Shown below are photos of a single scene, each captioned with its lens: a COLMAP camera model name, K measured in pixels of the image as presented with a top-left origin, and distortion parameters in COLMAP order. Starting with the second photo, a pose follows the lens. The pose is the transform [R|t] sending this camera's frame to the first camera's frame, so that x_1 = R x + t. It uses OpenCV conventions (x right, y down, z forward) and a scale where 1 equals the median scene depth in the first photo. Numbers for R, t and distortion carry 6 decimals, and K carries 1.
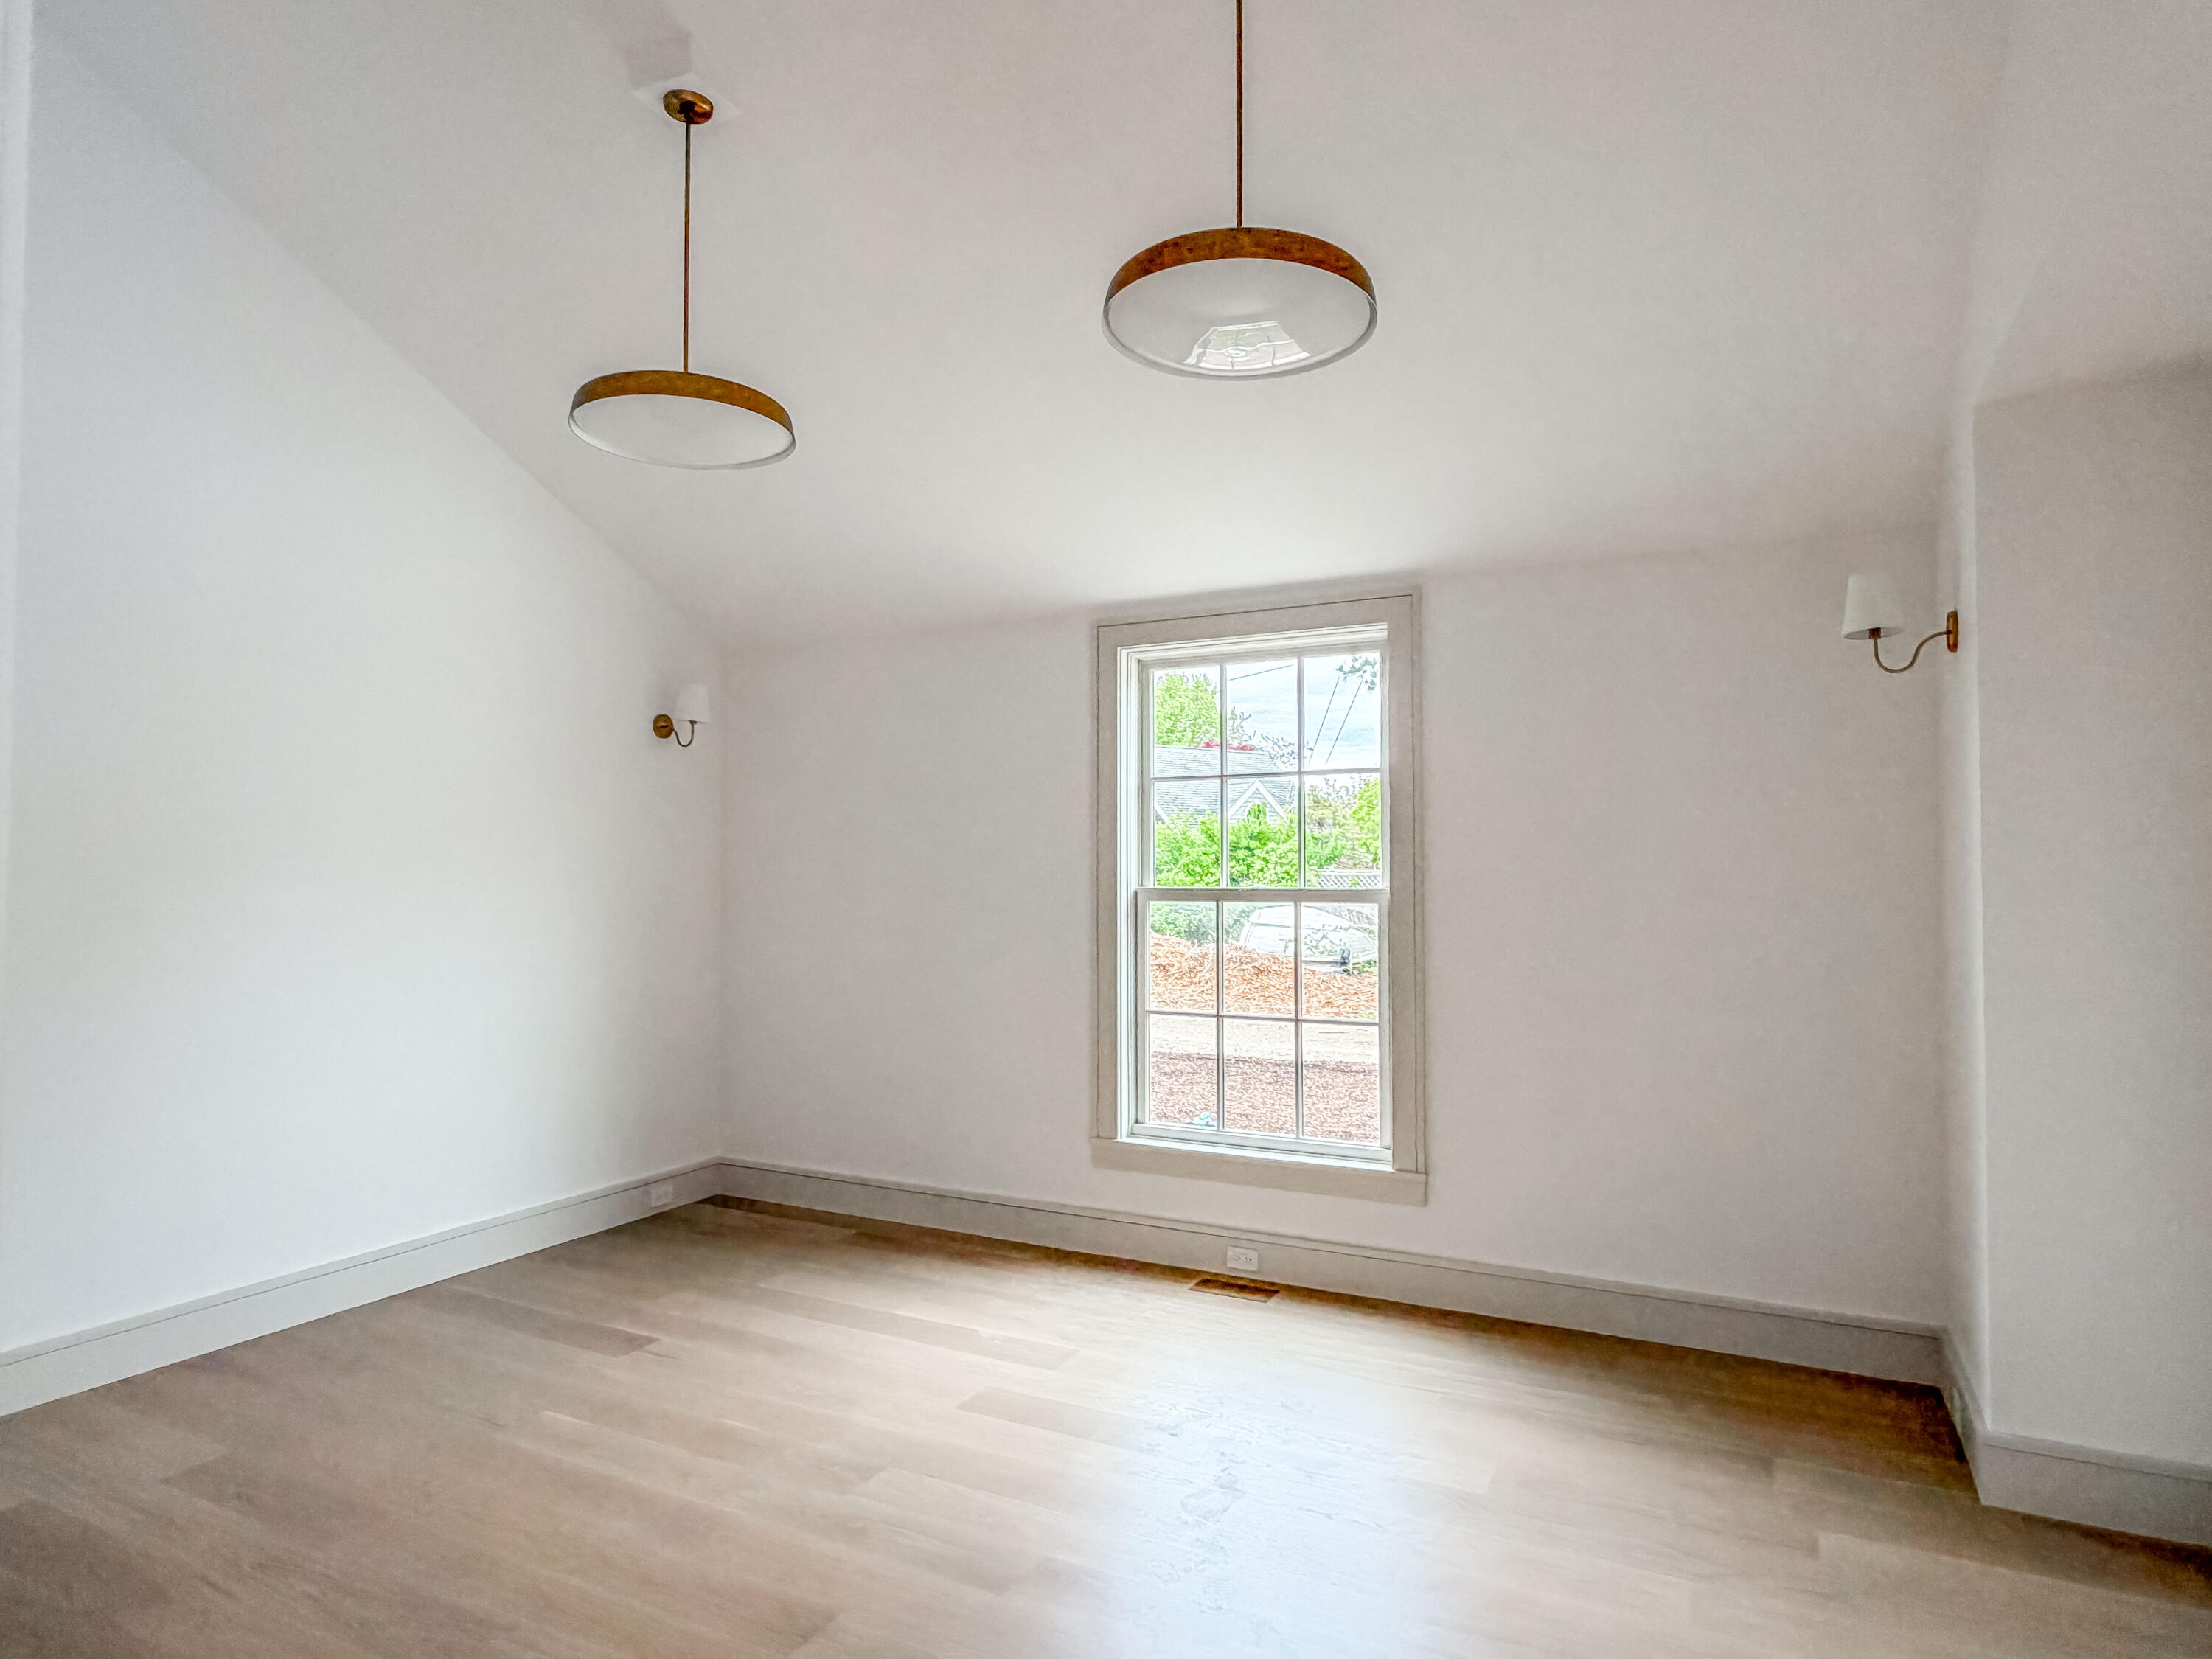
lens RADIAL K [[1271.7, 0, 1103.7], [0, 1271.7, 847.0], [0, 0, 1]] dist [0.001823, -0.000025]
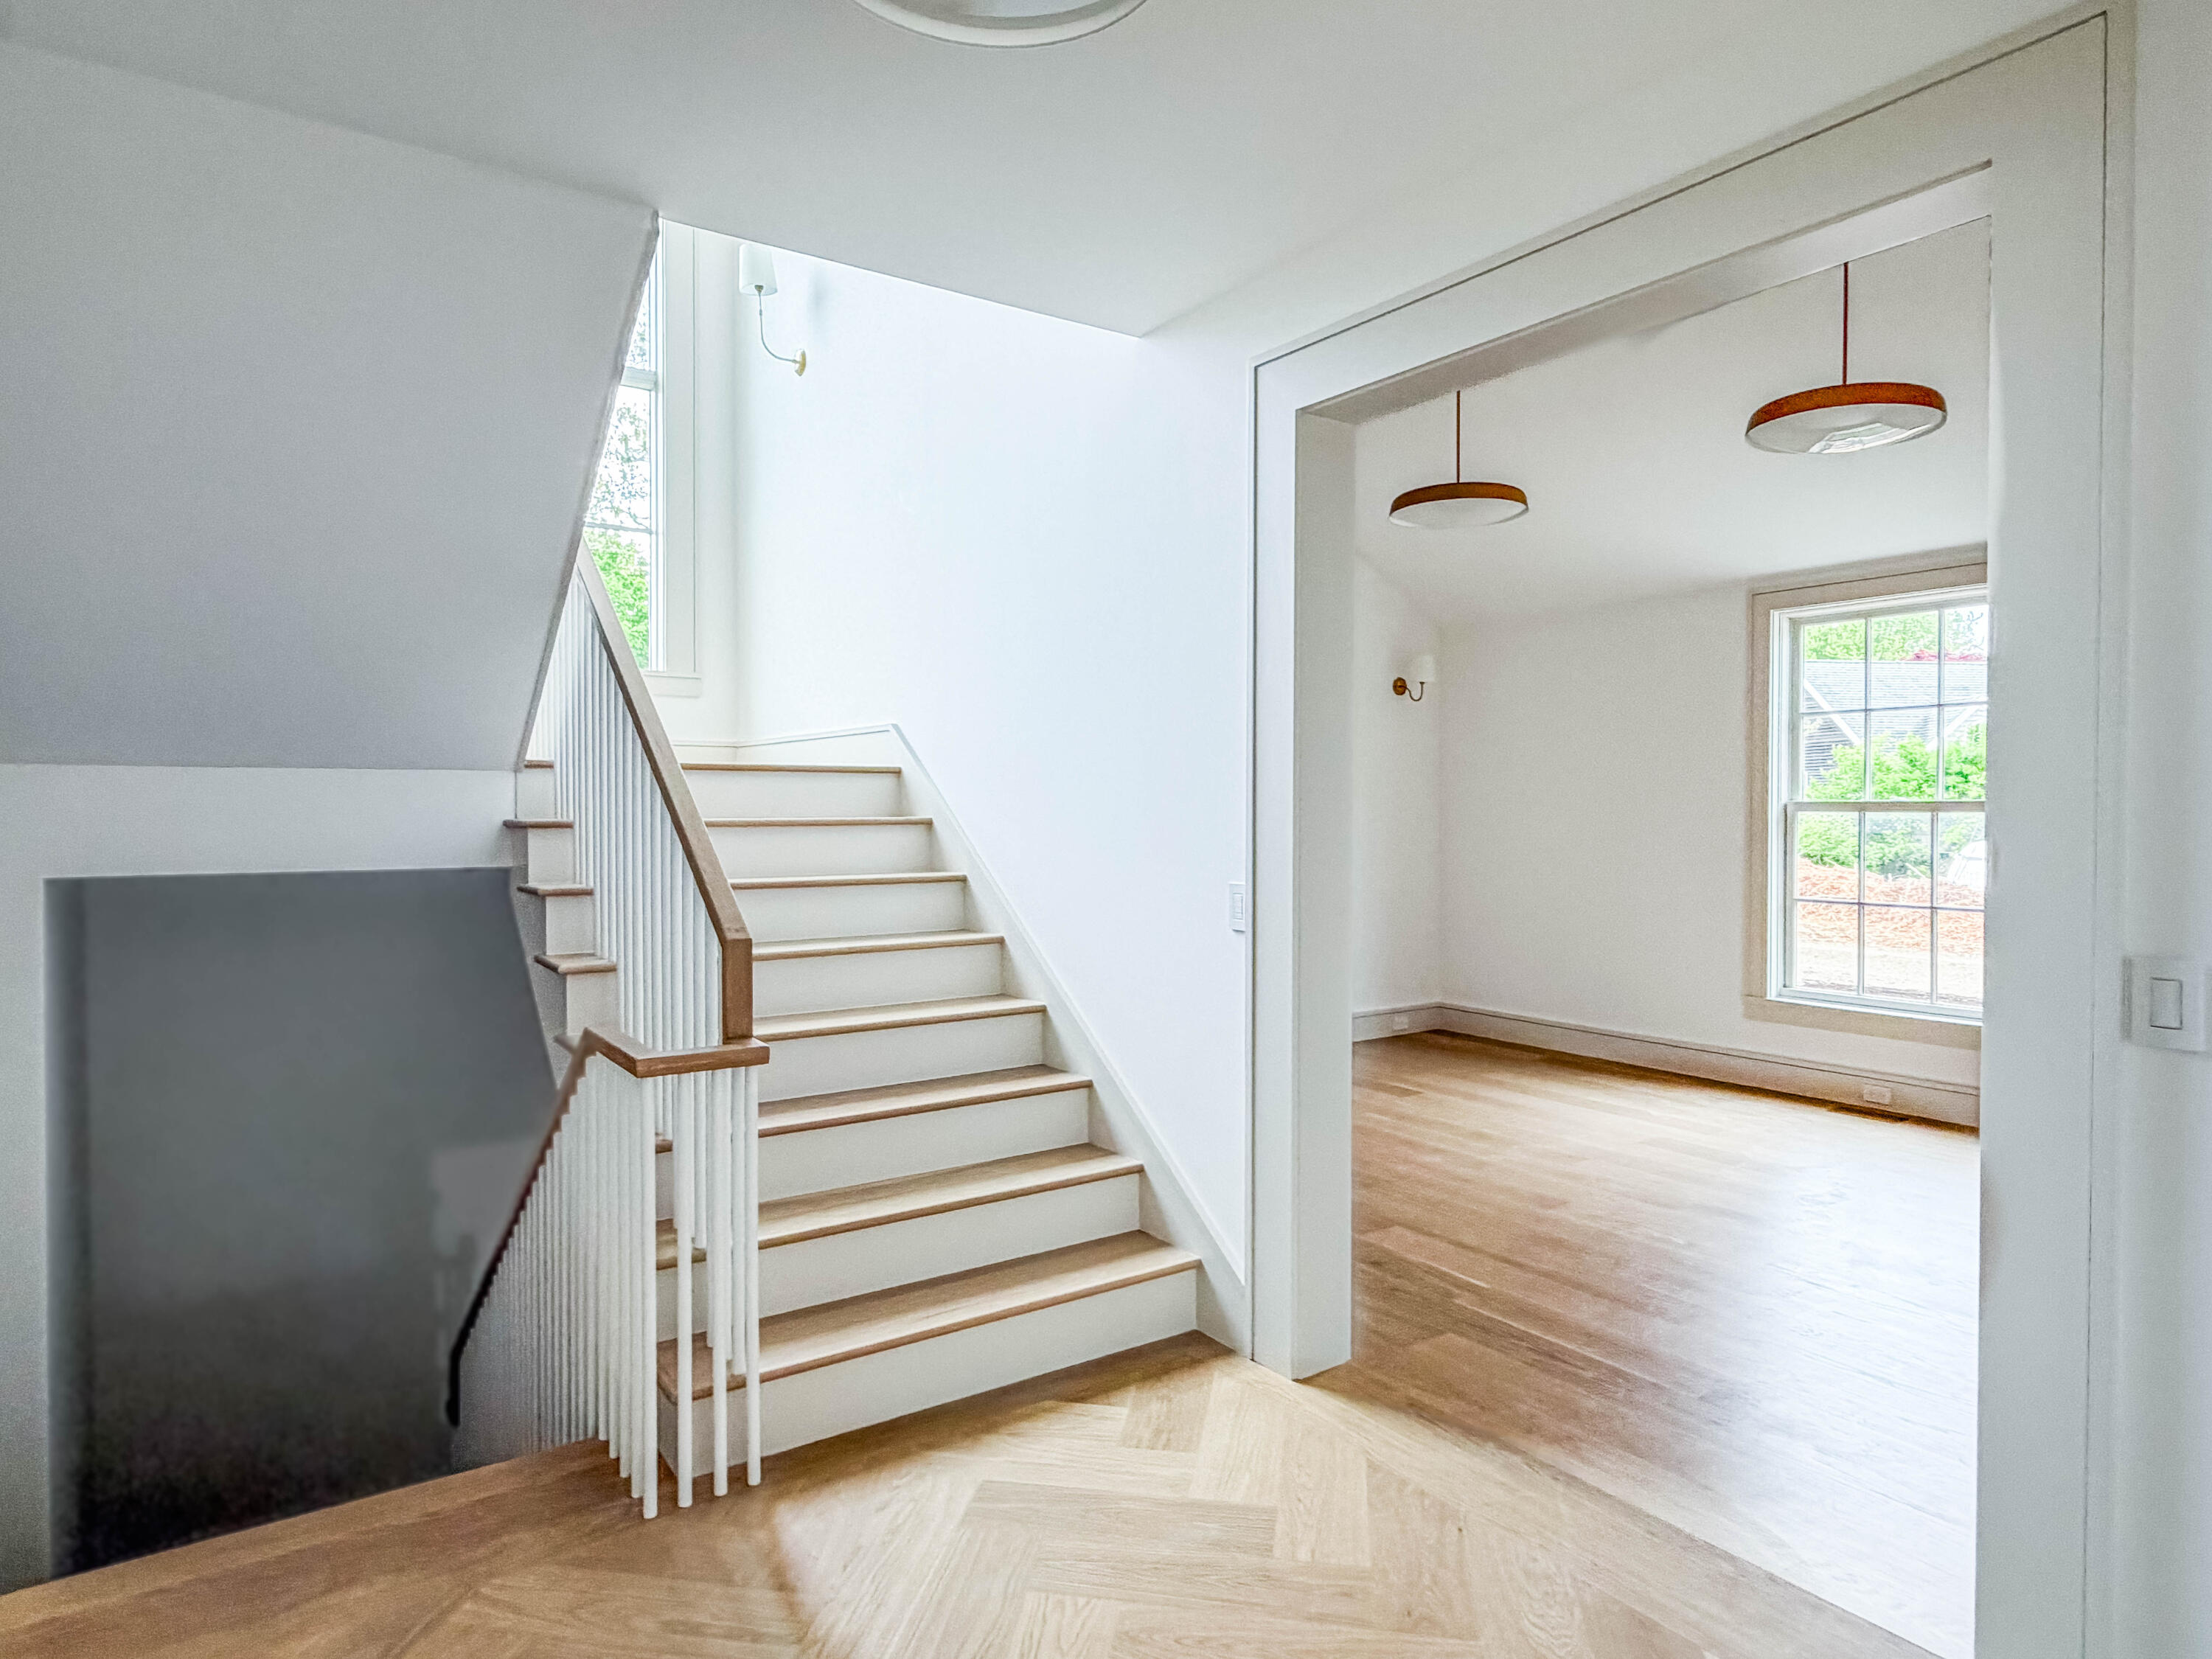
lens RADIAL K [[1261.8, 0, 1106.0], [0, 1261.8, 829.5], [0, 0, 1]] dist [0.013973, 0.000125]
pose [[0.881876, 0.009320, -0.471390, 0.023568], [0.009305, 0.999266, 0.037164, 0.007315], [0.471390, -0.037160, 0.881141, -0.424165]]
